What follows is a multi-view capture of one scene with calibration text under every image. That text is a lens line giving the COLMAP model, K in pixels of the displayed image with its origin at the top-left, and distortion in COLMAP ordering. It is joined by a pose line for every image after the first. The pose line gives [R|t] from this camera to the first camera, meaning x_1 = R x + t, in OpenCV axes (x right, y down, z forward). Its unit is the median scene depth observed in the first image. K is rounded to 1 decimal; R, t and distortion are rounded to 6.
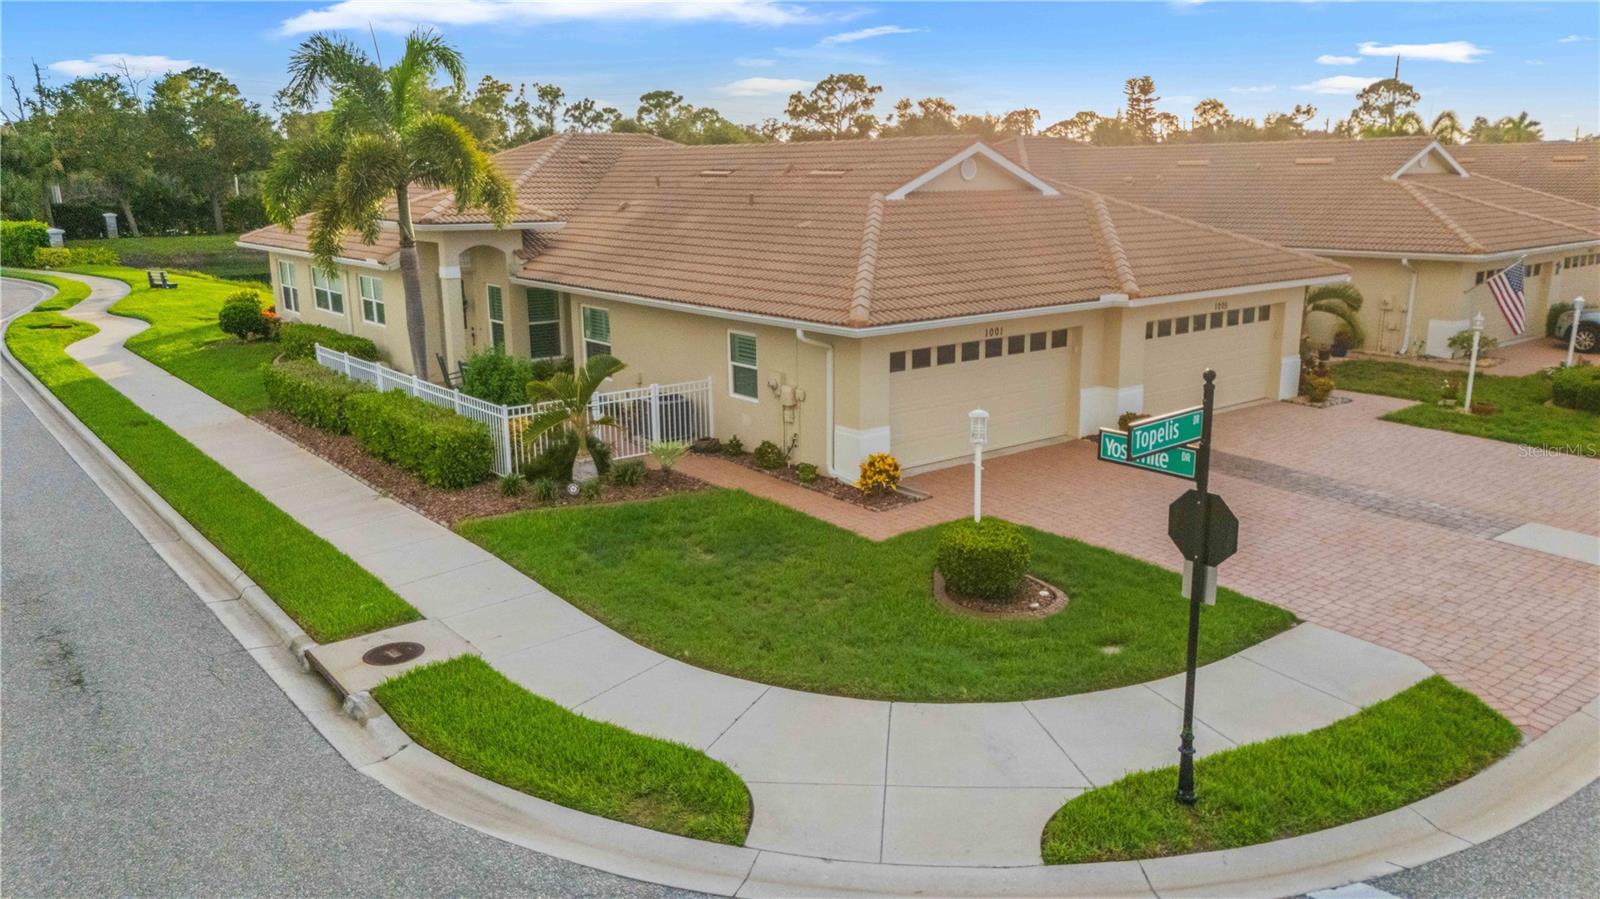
lens RADIAL K [[1165.9, 0, 800.0], [0, 1165.9, 449.5], [0, 0, 1]] dist [0.091537, -0.080993]
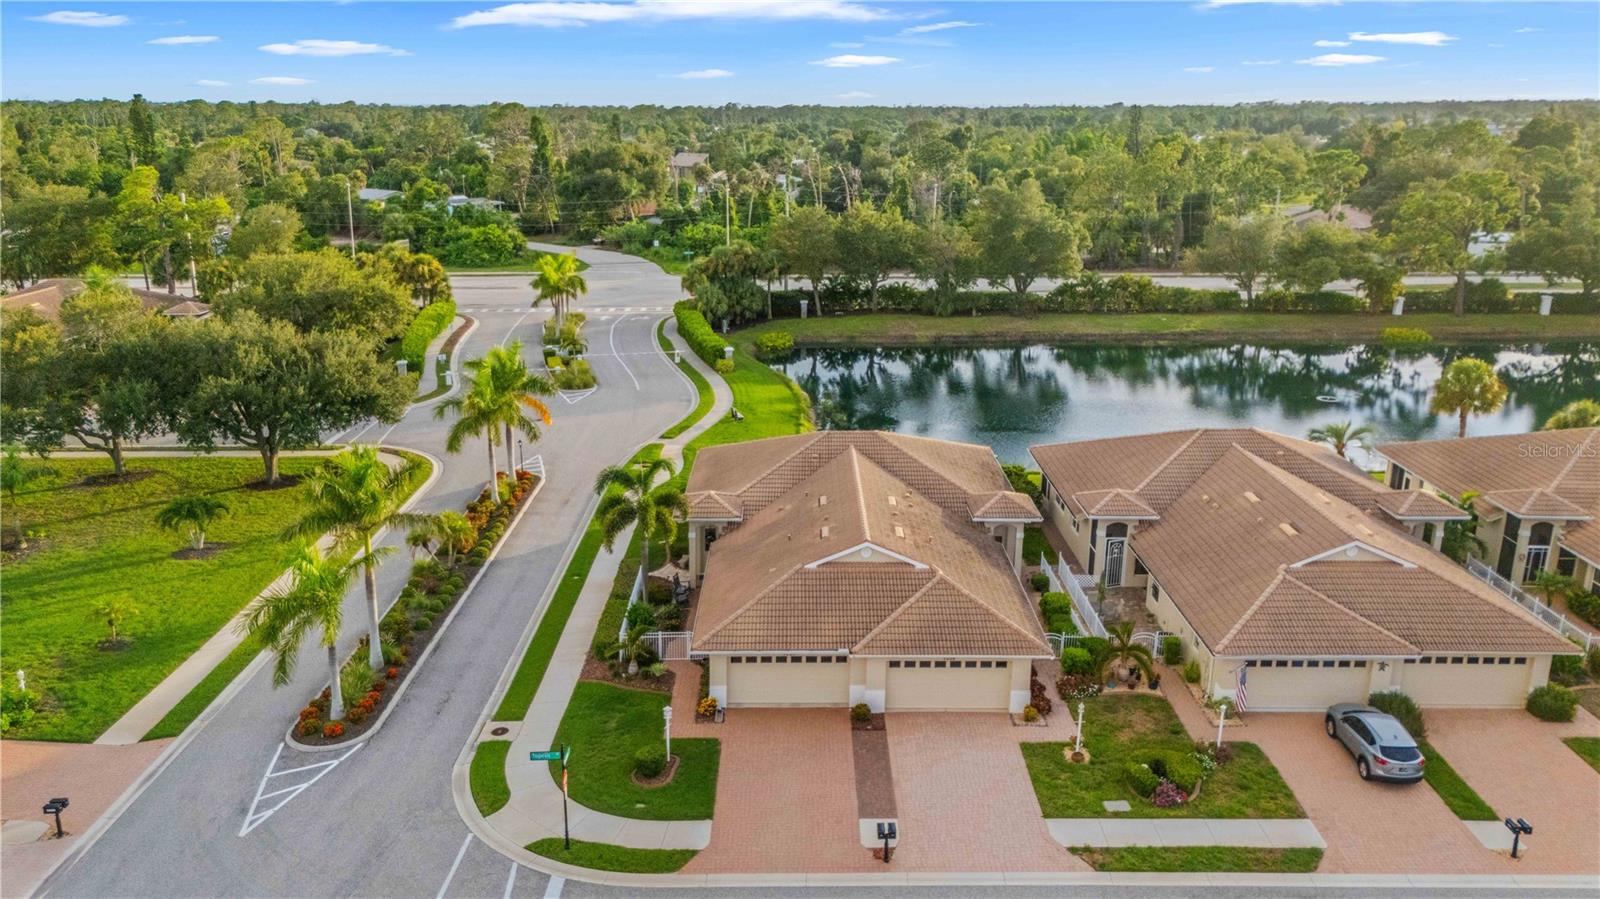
lens RADIAL K [[1178.0, 0, 795.6], [0, 1178.0, 447.4], [0, 0, 1]] dist [0.097161, -0.083370]
pose [[0.780866, 0.172931, -0.600286, 1.533710], [-0.141477, 0.984908, 0.099698, -0.751011], [0.608467, 0.007076, 0.793547, -0.825965]]
